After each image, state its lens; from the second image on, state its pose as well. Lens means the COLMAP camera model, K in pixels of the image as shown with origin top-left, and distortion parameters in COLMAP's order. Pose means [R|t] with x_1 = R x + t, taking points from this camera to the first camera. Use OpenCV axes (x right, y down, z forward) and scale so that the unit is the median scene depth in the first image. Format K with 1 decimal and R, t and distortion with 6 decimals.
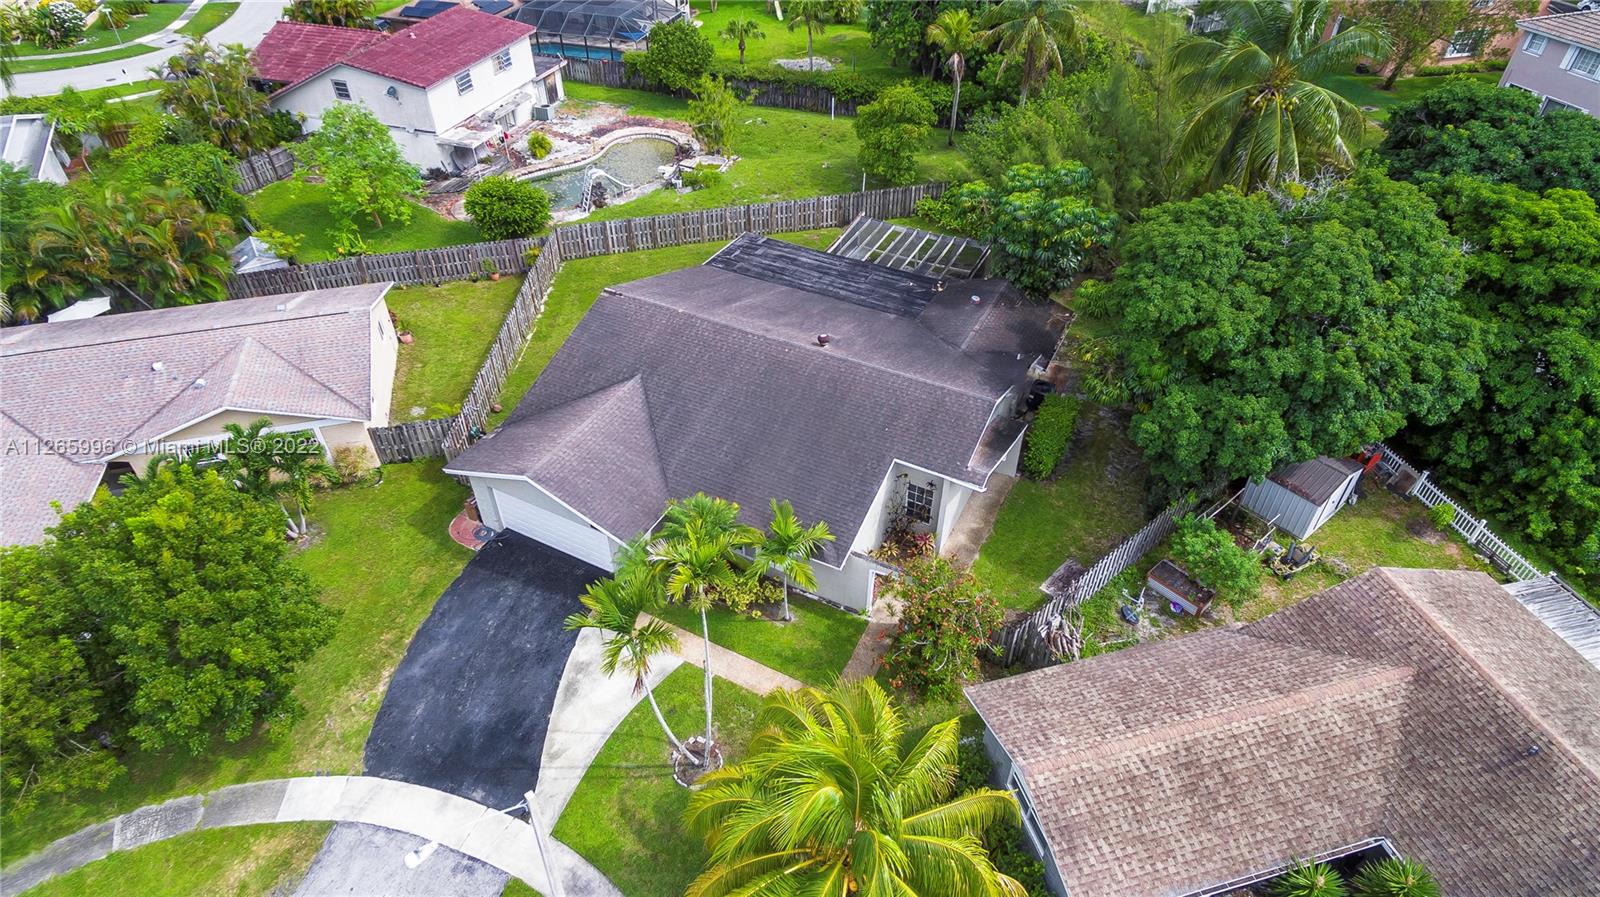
lens RADIAL K [[884.0, 0, 800.0], [0, 884.0, 448.5], [0, 0, 1]] dist [-0.000320, 0.000581]
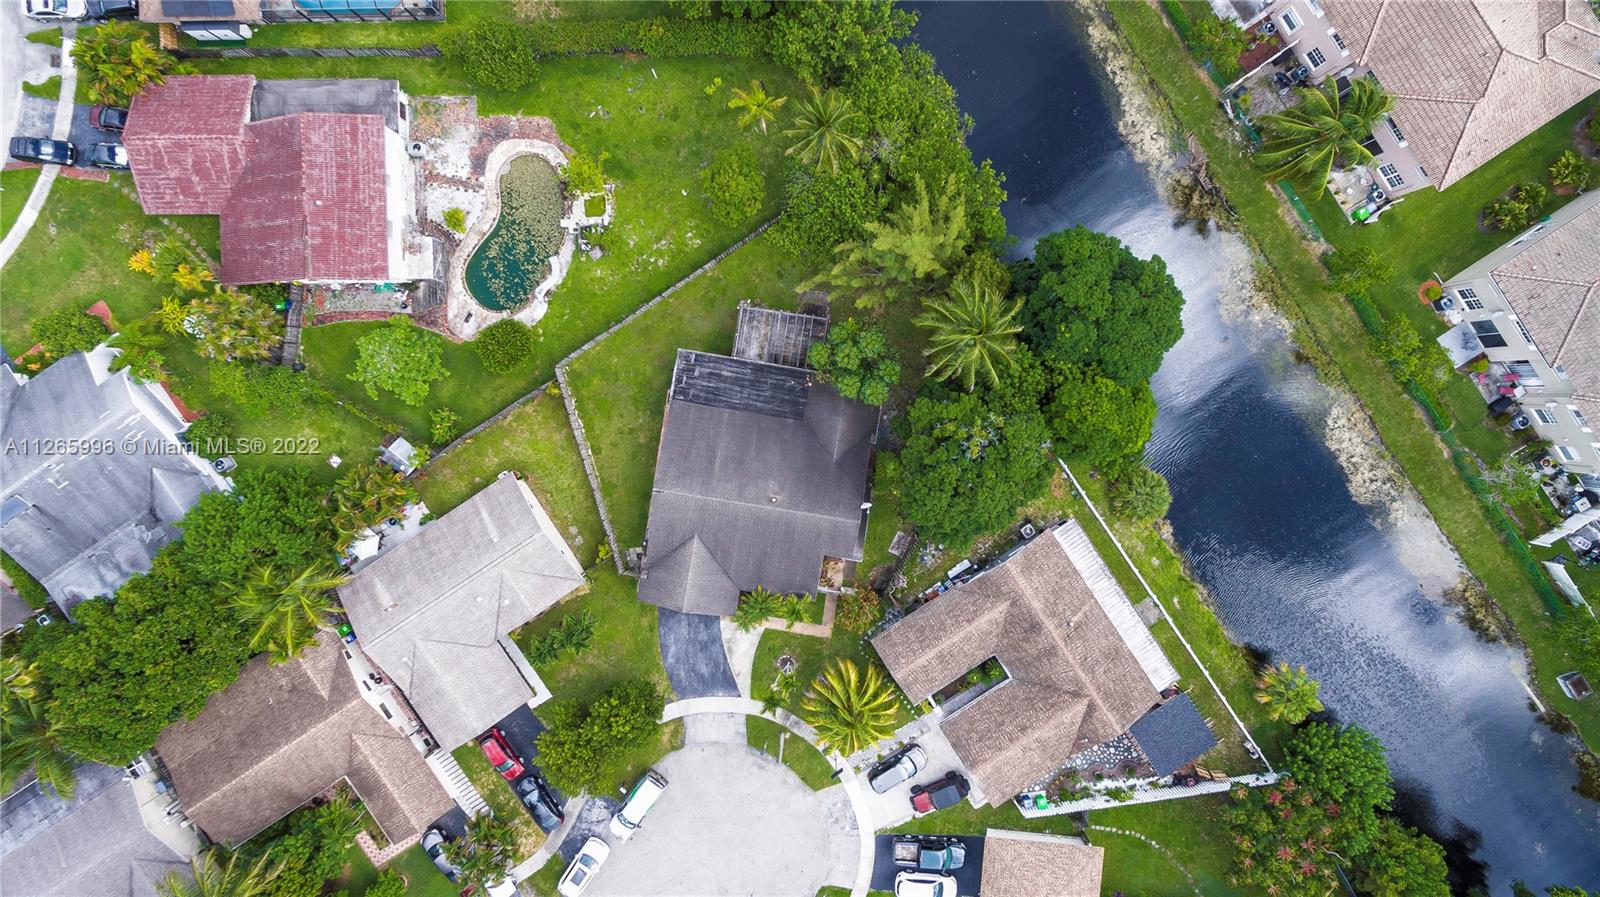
lens RADIAL K [[884.0, 0, 800.0], [0, 884.0, 448.5], [0, 0, 1]] dist [-0.000320, 0.000581]
pose [[0.948868, -0.314641, -0.025509, 0.194131], [0.211423, 0.573420, 0.791511, -2.026309], [-0.234415, -0.756433, 0.610622, -0.224382]]
